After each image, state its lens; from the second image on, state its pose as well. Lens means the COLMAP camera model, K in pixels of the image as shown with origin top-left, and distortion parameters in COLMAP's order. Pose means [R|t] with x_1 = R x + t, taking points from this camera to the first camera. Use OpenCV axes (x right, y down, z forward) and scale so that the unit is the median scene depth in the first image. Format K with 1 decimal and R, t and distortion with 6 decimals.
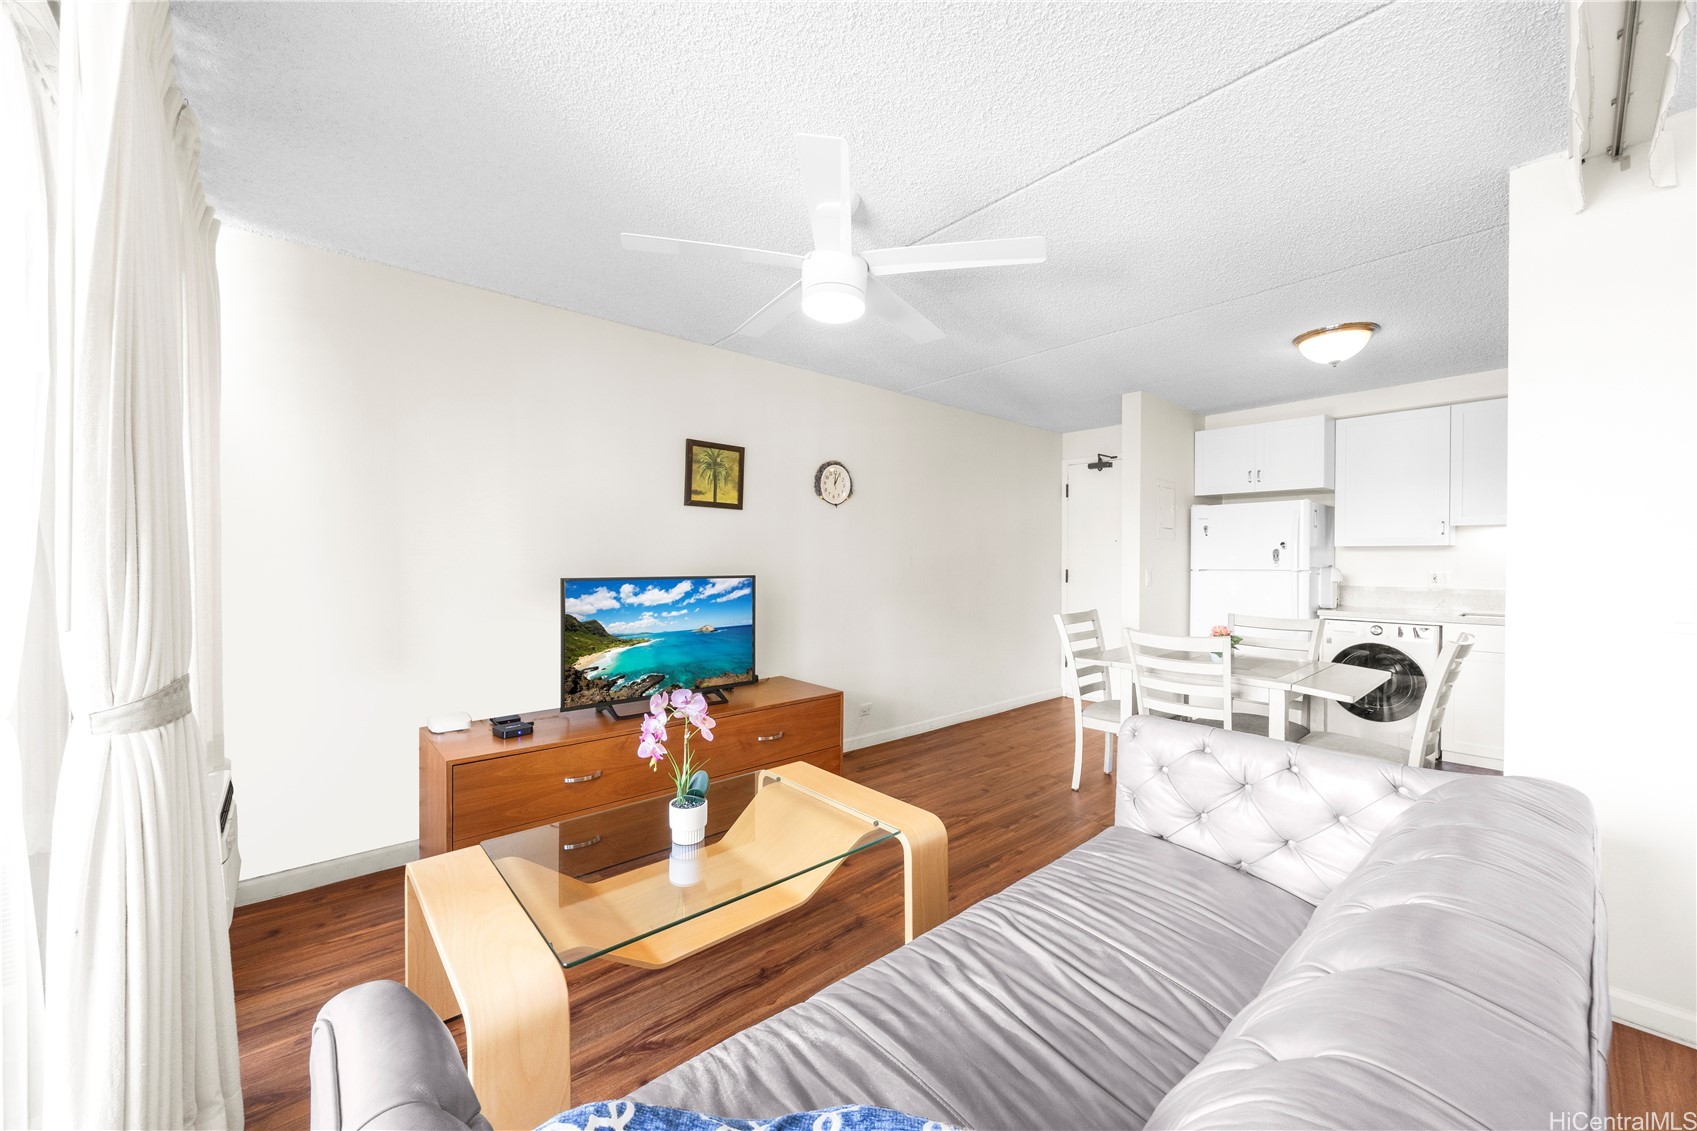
lens RADIAL K [[650.3, 0, 850.4], [0, 650.3, 564.7], [0, 0, 1]] dist [0.002699, -0.000125]
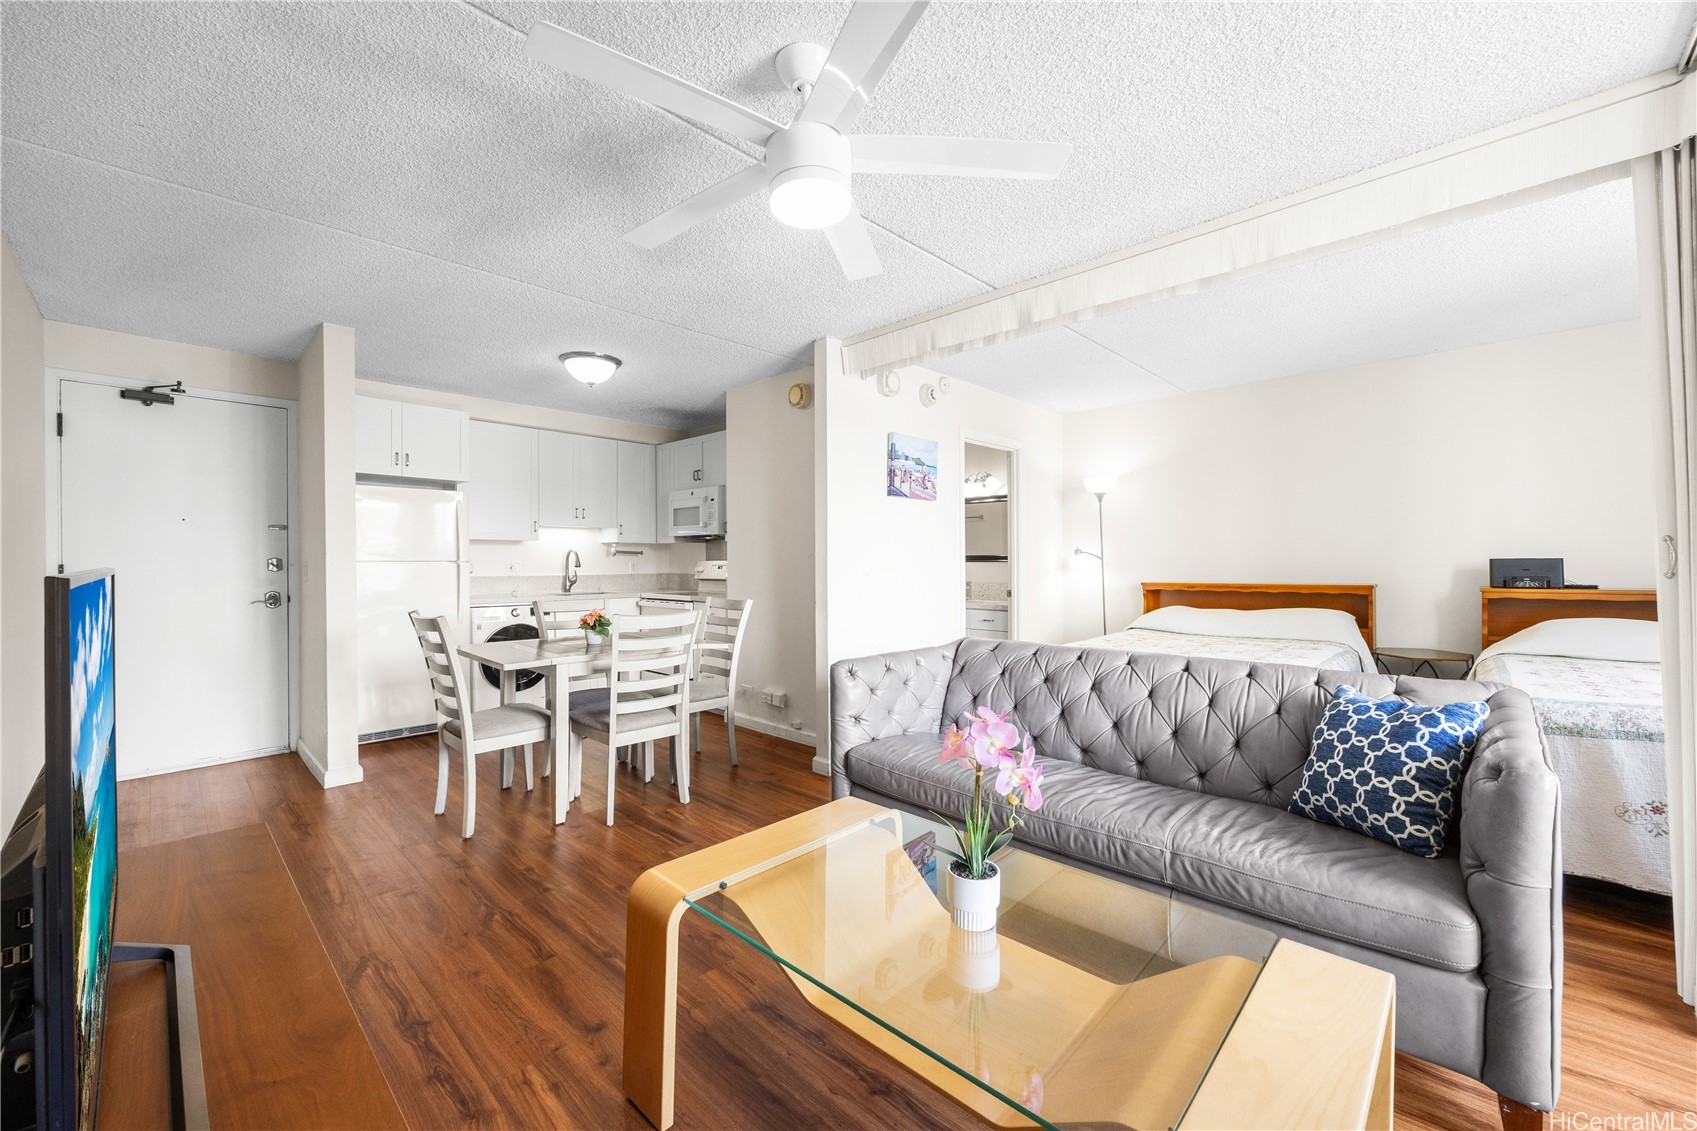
lens RADIAL K [[650.3, 0, 844.2], [0, 650.3, 560.5], [0, 0, 1]] dist [0.002699, -0.000125]
pose [[-0.087486, -0.000826, 0.996165, -0.489913], [0.005003, 0.999987, 0.001269, 0.012181], [-0.996153, 0.005095, -0.087480, 0.621986]]
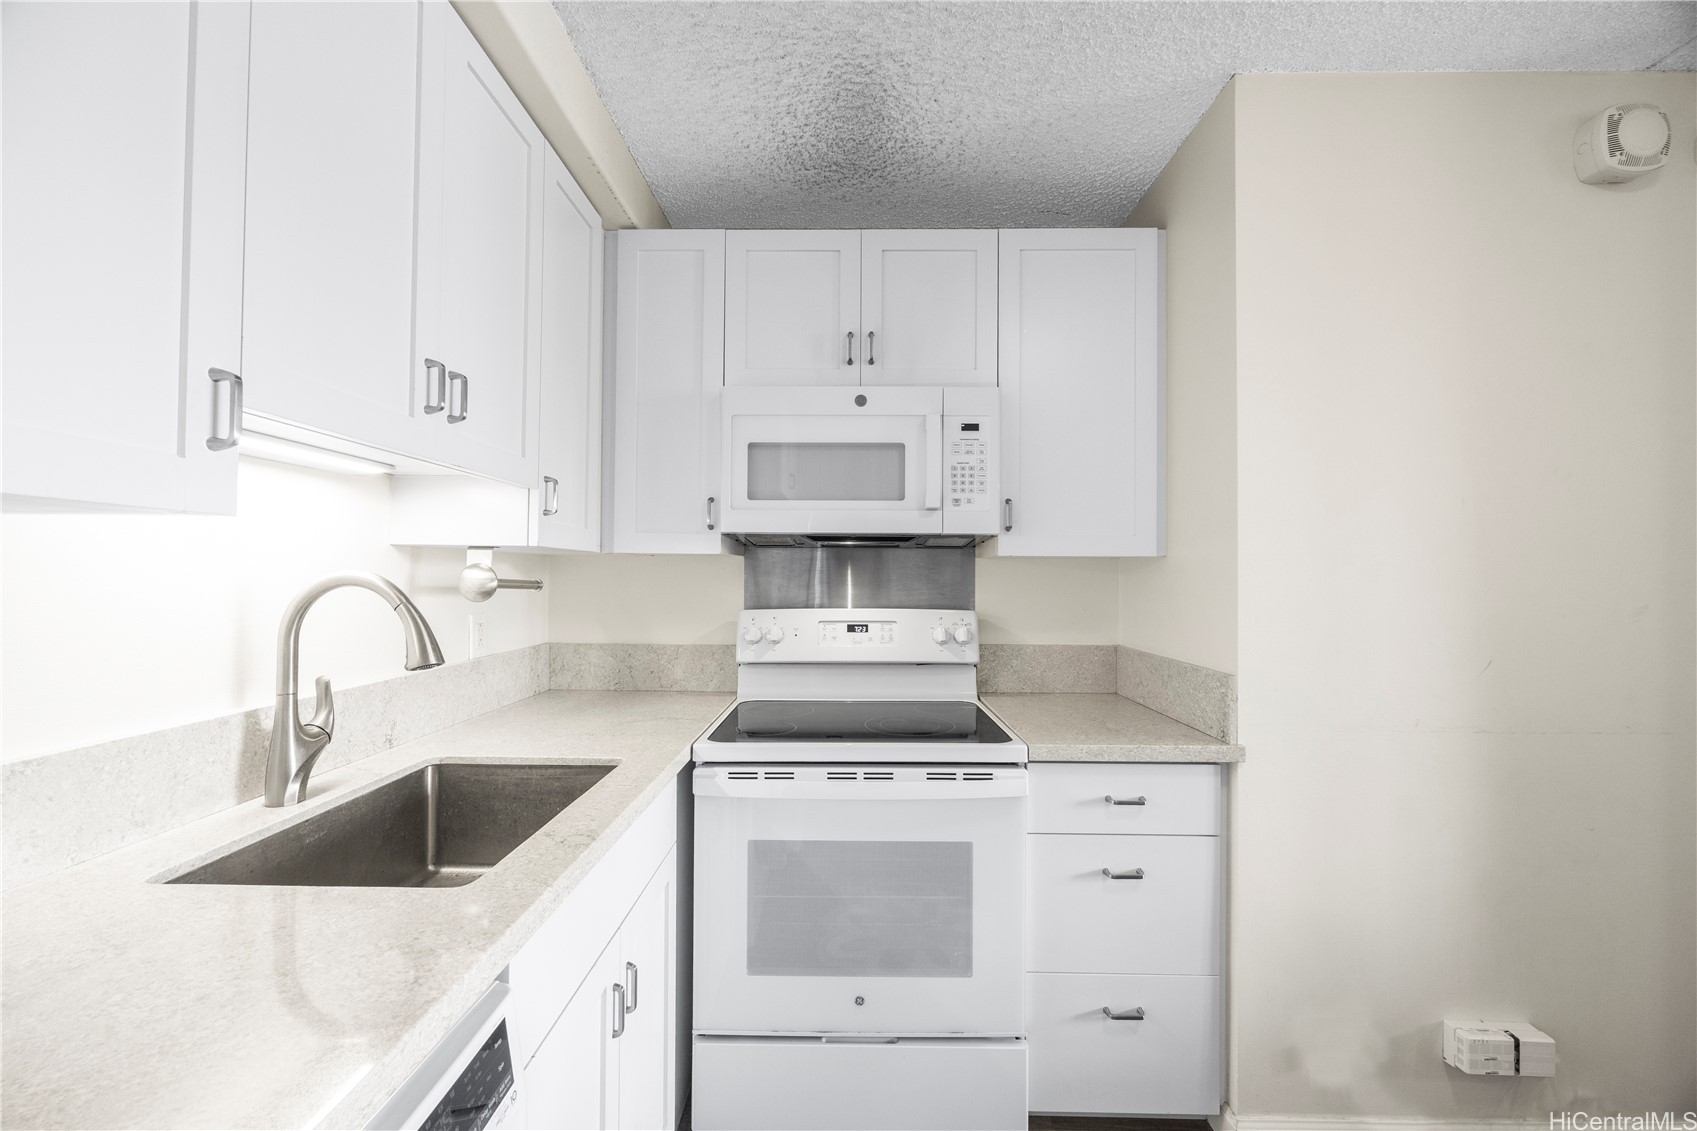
lens RADIAL K [[650.3, 0, 852.6], [0, 650.3, 572.7], [0, 0, 1]] dist [0.002699, -0.000125]
pose [[-0.742030, -0.004136, 0.670354, 0.801355], [-0.003642, 0.999991, 0.002139, -0.020326], [-0.670357, -0.000854, -0.742038, 1.229235]]
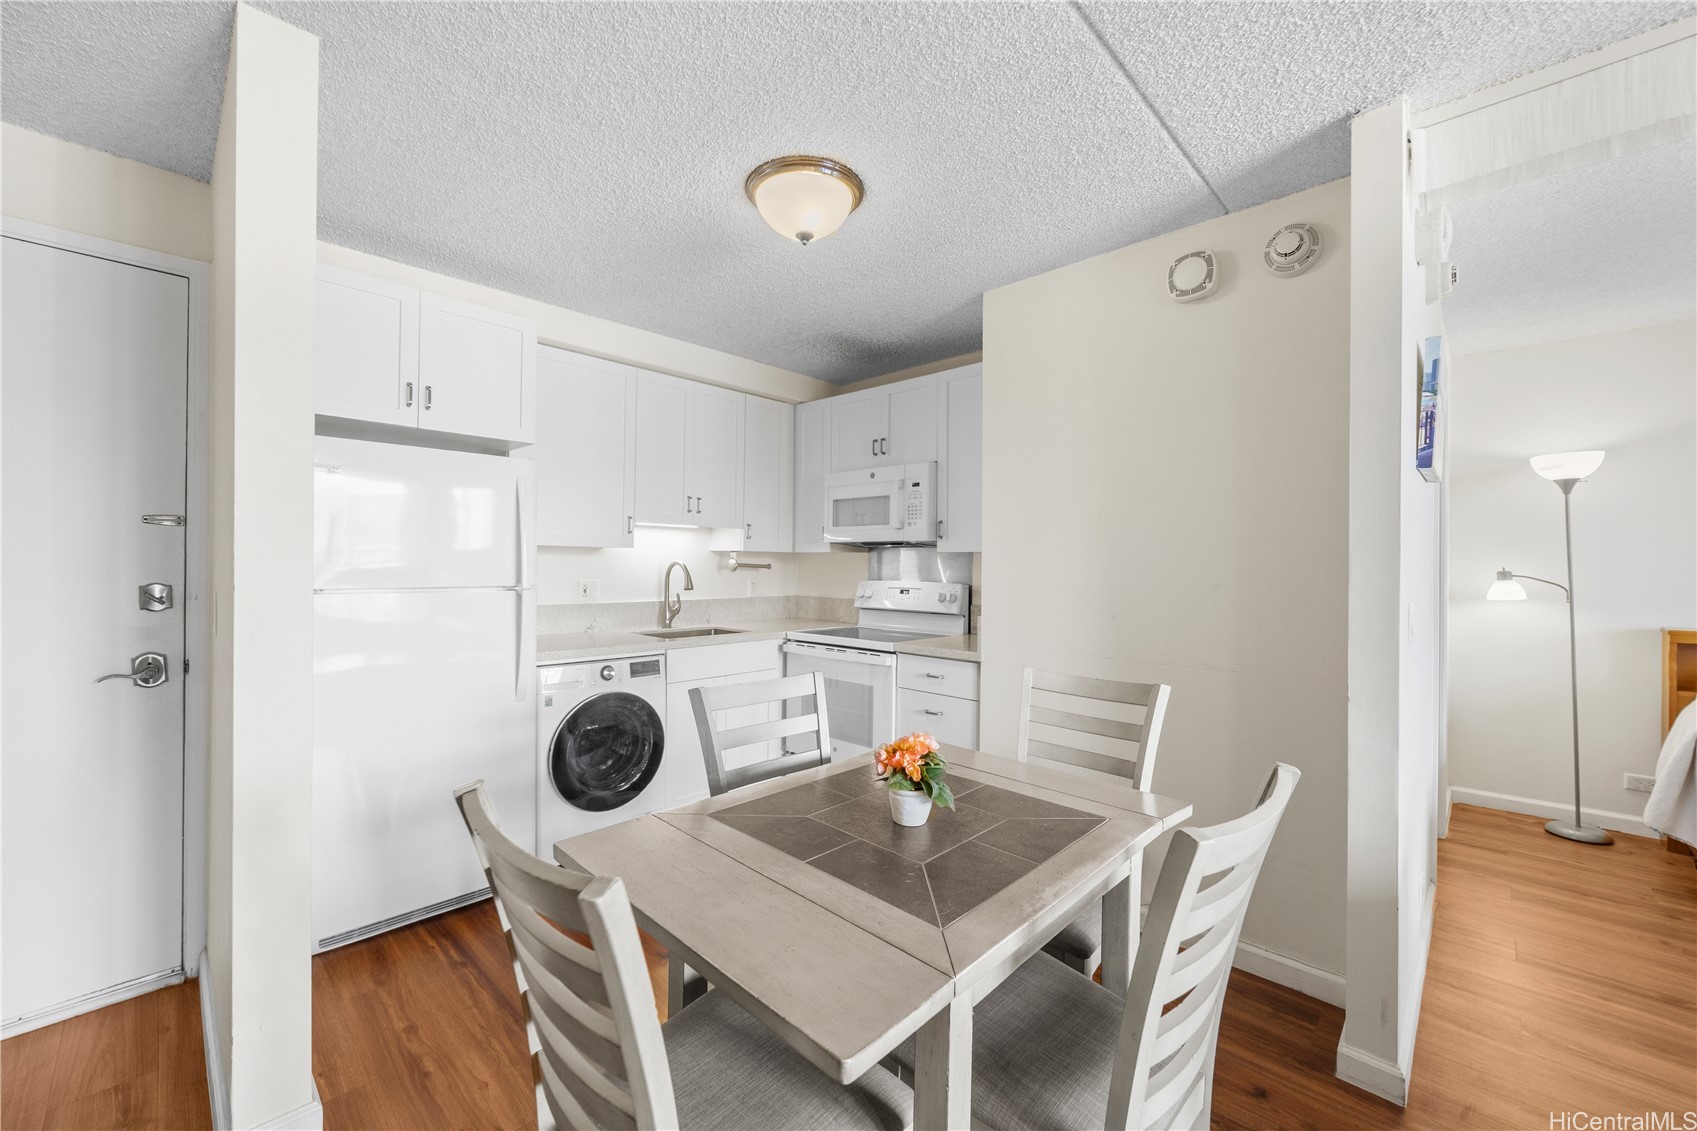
lens RADIAL K [[650.3, 0, 847.6], [0, 650.3, 558.5], [0, 0, 1]] dist [0.002699, -0.000125]
pose [[-0.095104, 0.006461, 0.995446, 0.134032], [-0.004218, 0.999967, -0.006894, -0.016122], [-0.995458, -0.004854, -0.095073, 0.987404]]
